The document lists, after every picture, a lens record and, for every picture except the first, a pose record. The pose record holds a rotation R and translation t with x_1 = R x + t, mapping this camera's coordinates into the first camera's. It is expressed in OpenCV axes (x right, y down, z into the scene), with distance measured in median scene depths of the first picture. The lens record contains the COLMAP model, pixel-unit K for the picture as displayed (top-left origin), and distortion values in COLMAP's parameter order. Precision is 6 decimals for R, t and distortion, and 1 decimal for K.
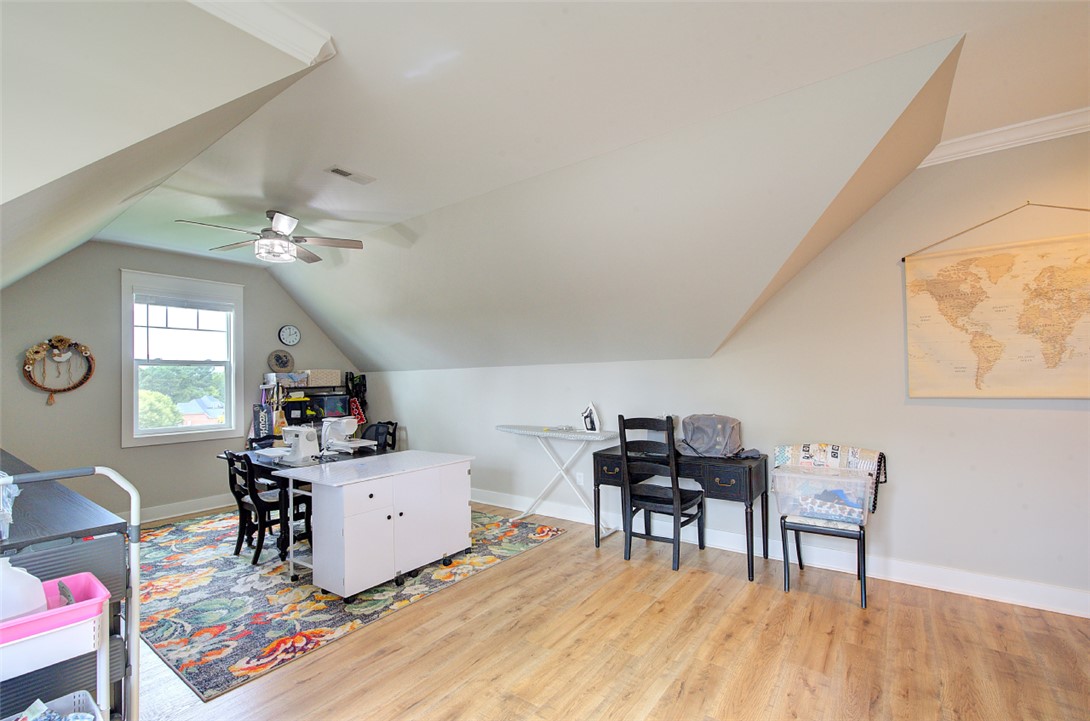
lens RADIAL K [[482.7, 0, 548.2], [0, 482.7, 371.5], [0, 0, 1]] dist [0.001074, 0.000084]
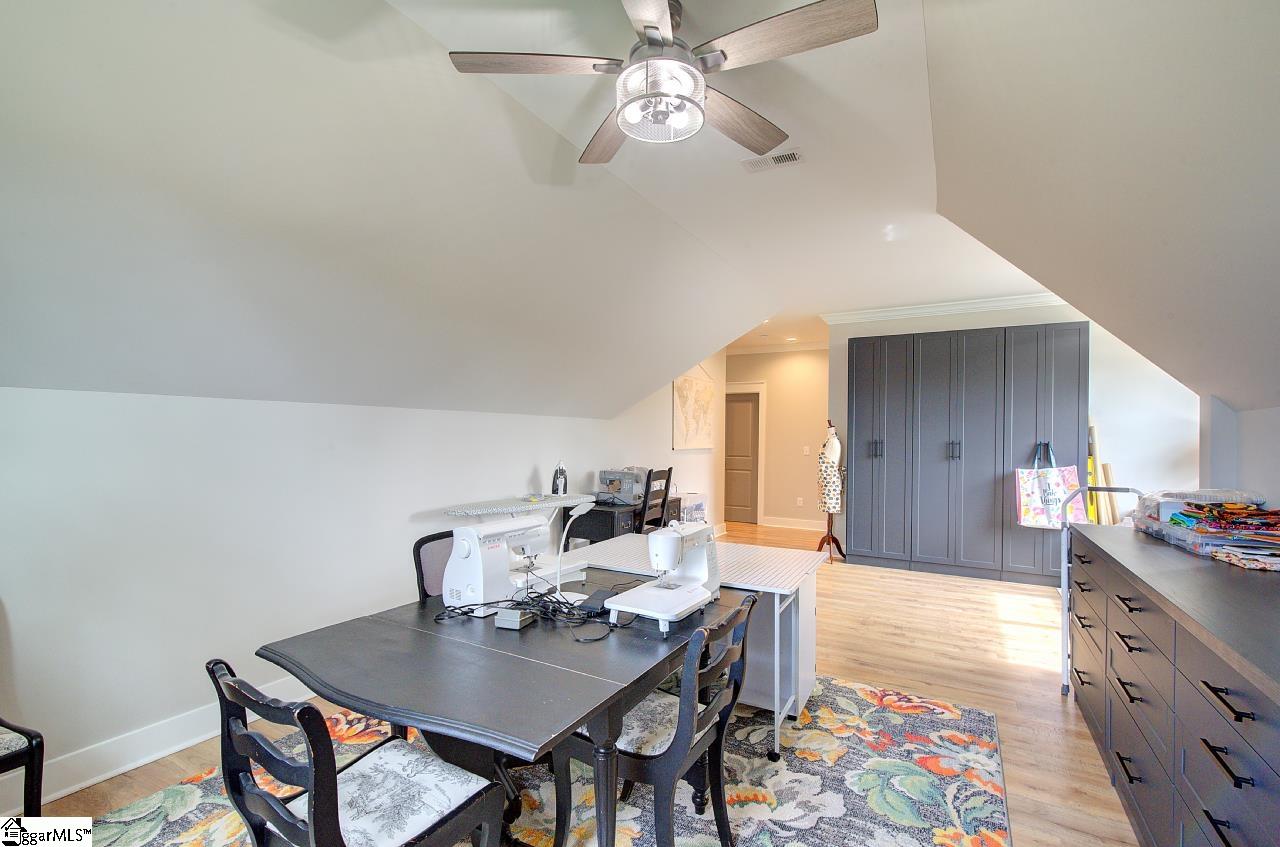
lens RADIAL K [[566.8, 0, 643.8], [0, 566.8, 436.5], [0, 0, 1]] dist [0.001074, 0.000084]
pose [[-0.132176, 0.012259, 0.991150, -1.511580], [-0.024073, 0.999589, -0.015573, 0.048846], [-0.990934, -0.025918, -0.131827, 1.571468]]
